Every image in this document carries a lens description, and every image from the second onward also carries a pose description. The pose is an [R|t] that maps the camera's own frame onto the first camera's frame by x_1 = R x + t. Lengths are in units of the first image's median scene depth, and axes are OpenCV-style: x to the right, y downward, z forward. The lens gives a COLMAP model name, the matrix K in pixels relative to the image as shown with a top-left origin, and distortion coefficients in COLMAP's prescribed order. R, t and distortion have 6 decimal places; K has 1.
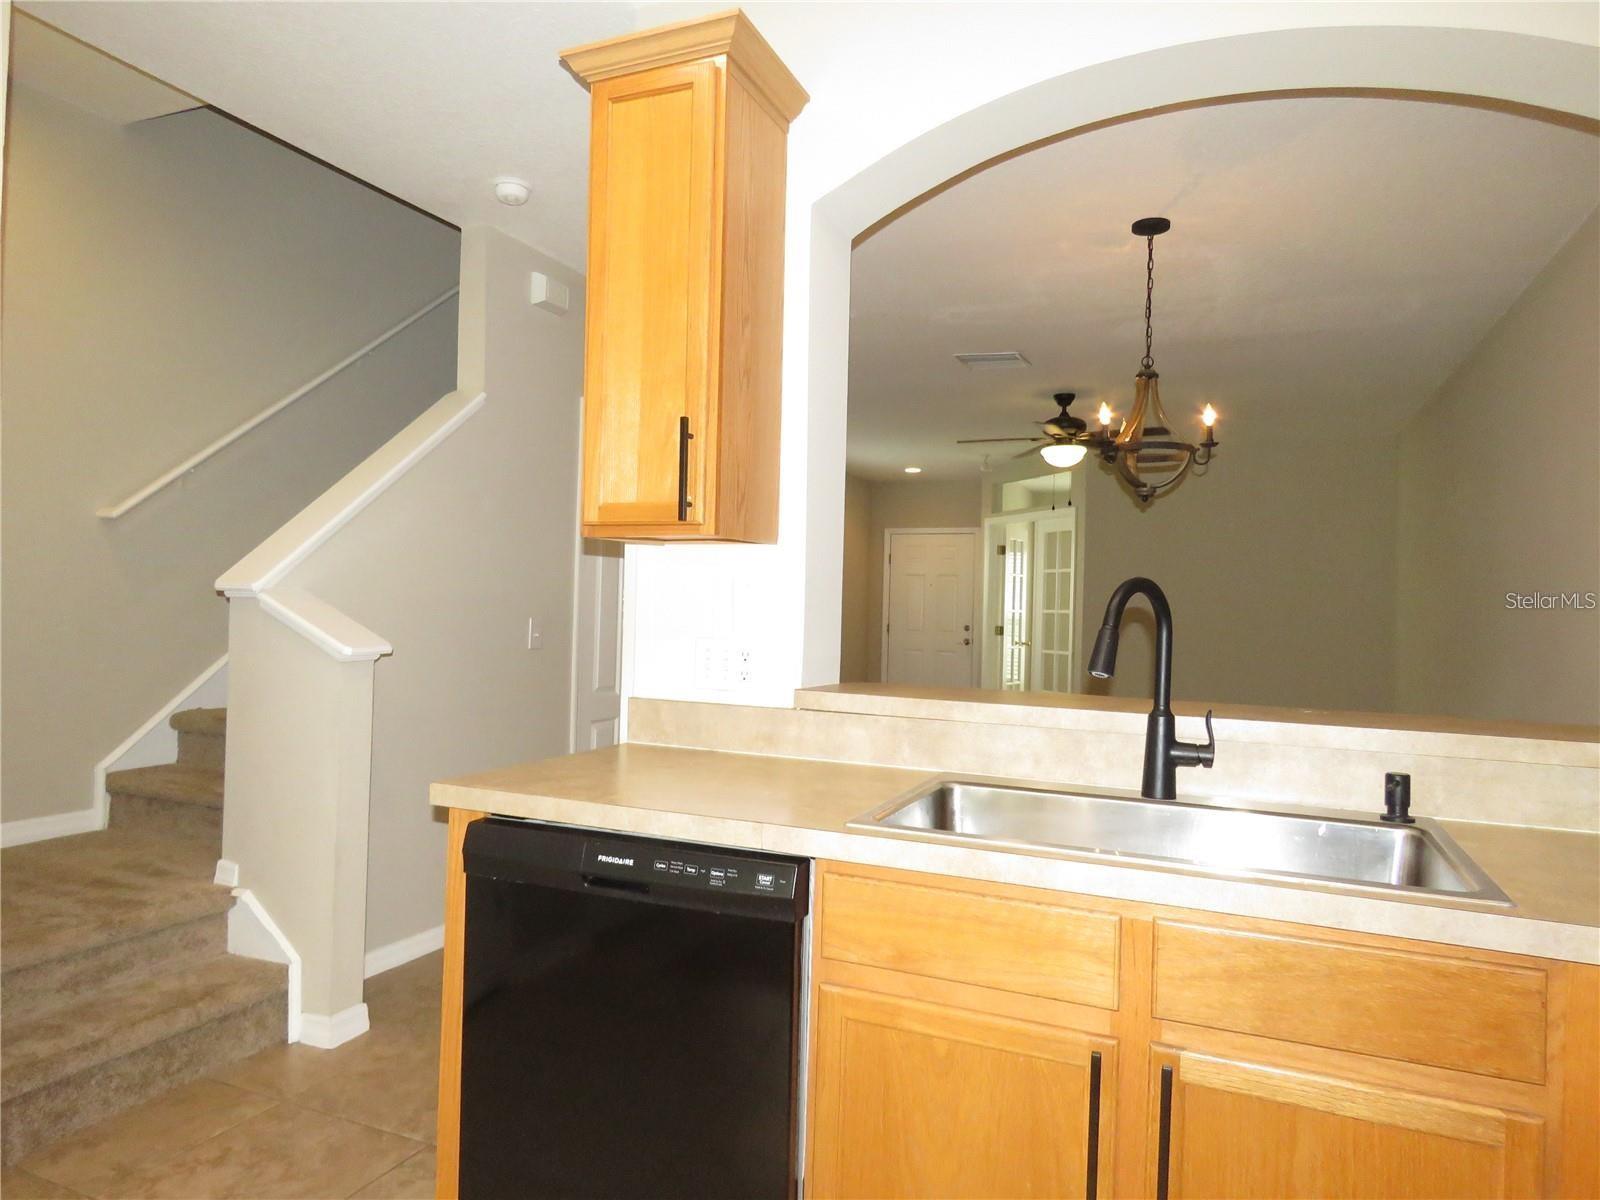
lens RADIAL K [[997.2, 0, 800.0], [0, 997.2, 600.0], [0, 0, 1]] dist [0.000051, -0.000103]
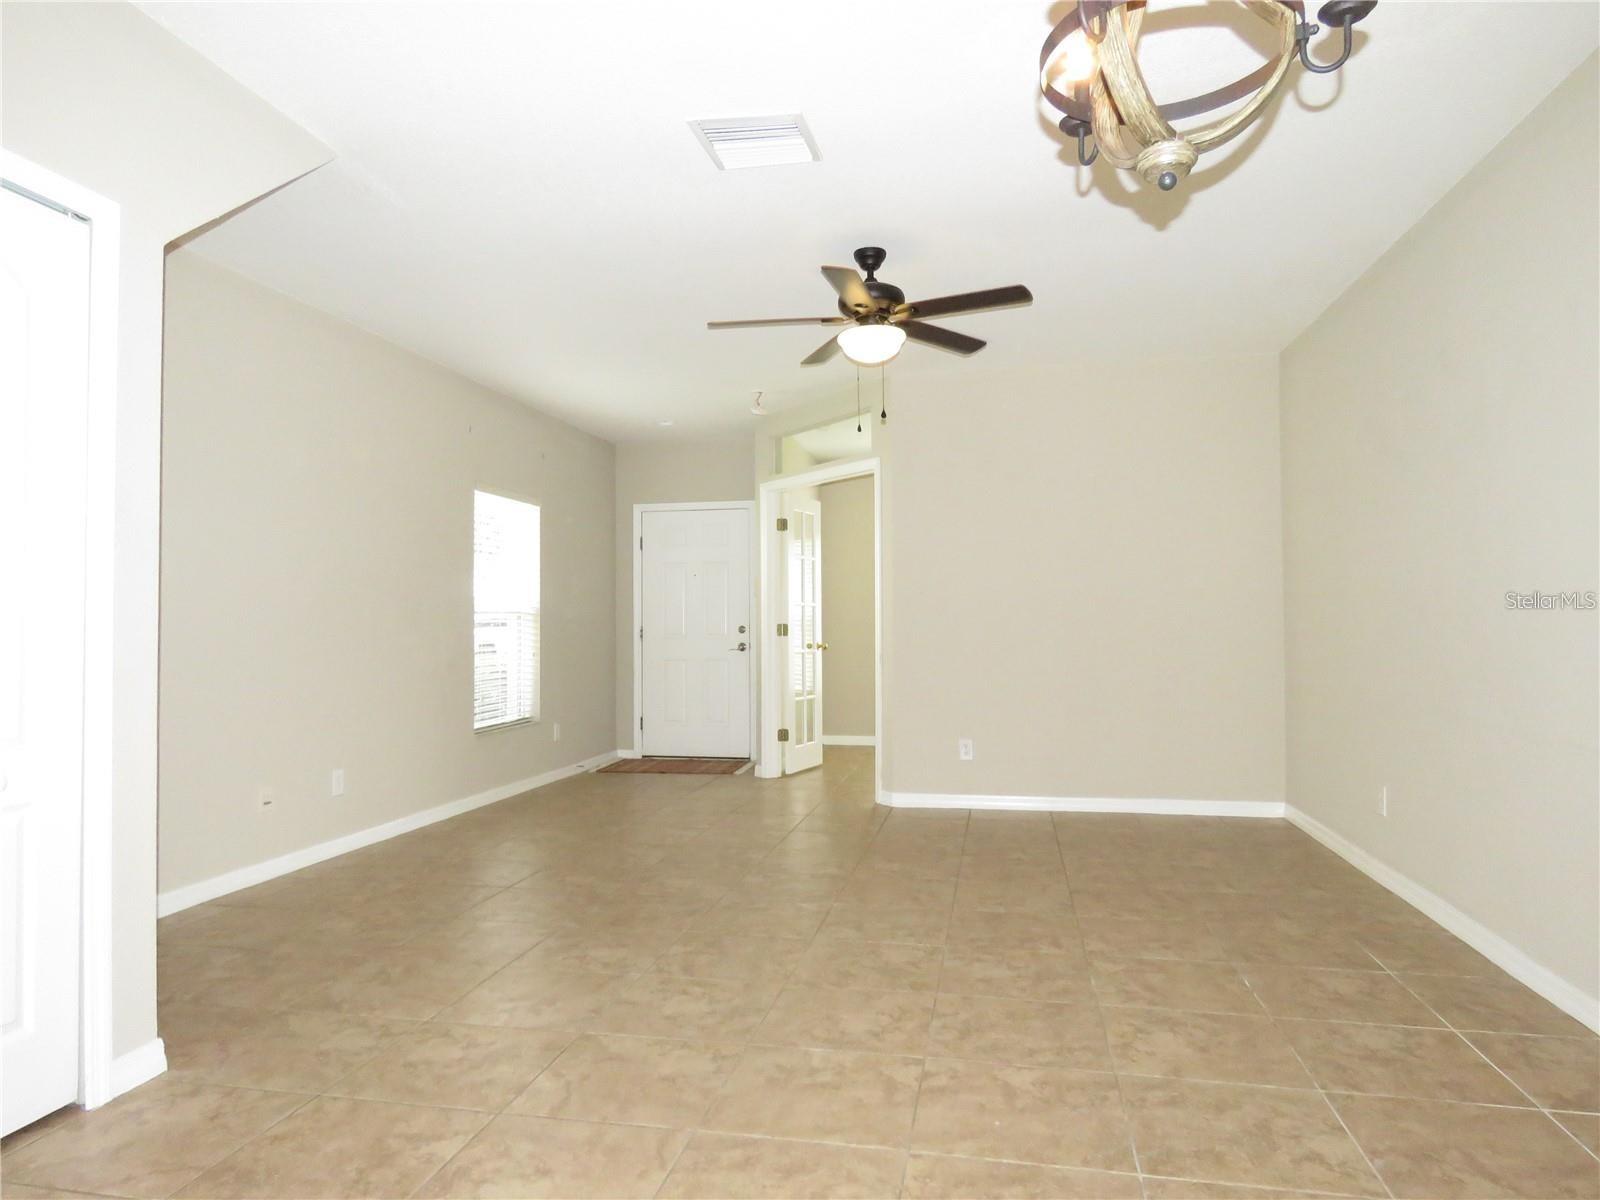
lens RADIAL K [[997.2, 0, 800.0], [0, 997.2, 600.0], [0, 0, 1]] dist [0.000051, -0.000103]
pose [[0.978333, -0.028284, 0.205096, 0.080742], [0.031360, 0.999439, -0.011762, 0.021799], [-0.204648, 0.017939, 0.978671, 0.371644]]
